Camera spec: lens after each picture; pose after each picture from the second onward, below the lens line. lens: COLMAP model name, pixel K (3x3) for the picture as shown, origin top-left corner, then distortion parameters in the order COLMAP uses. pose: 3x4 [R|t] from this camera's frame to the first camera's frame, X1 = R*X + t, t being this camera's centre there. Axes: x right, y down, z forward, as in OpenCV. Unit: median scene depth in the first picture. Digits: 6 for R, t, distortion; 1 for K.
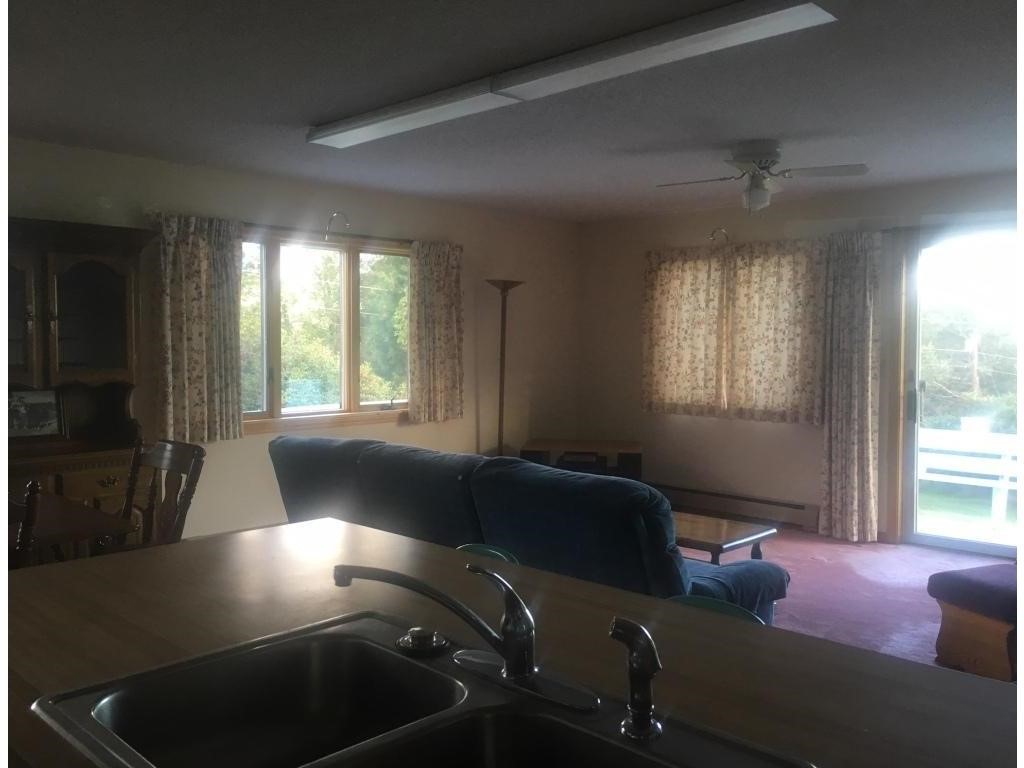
lens RADIAL K [[883.6, 0, 515.7], [0, 883.6, 383.4], [0, 0, 1]] dist [0.010778, -0.002617]
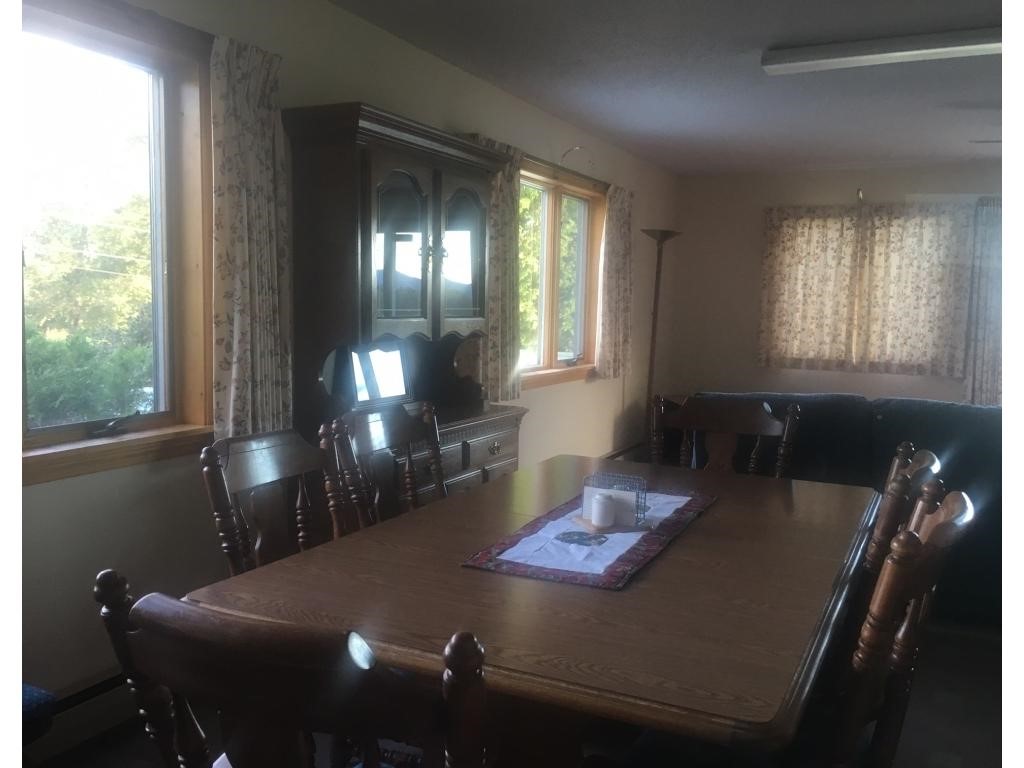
lens RADIAL K [[883.6, 0, 511.9], [0, 883.6, 384.8], [0, 0, 1]] dist [0.010778, -0.002617]
pose [[0.954154, -0.012584, 0.299050, -0.462741], [-0.001626, 0.998883, 0.047221, 0.005801], [-0.299310, -0.045542, 0.953068, 0.122604]]
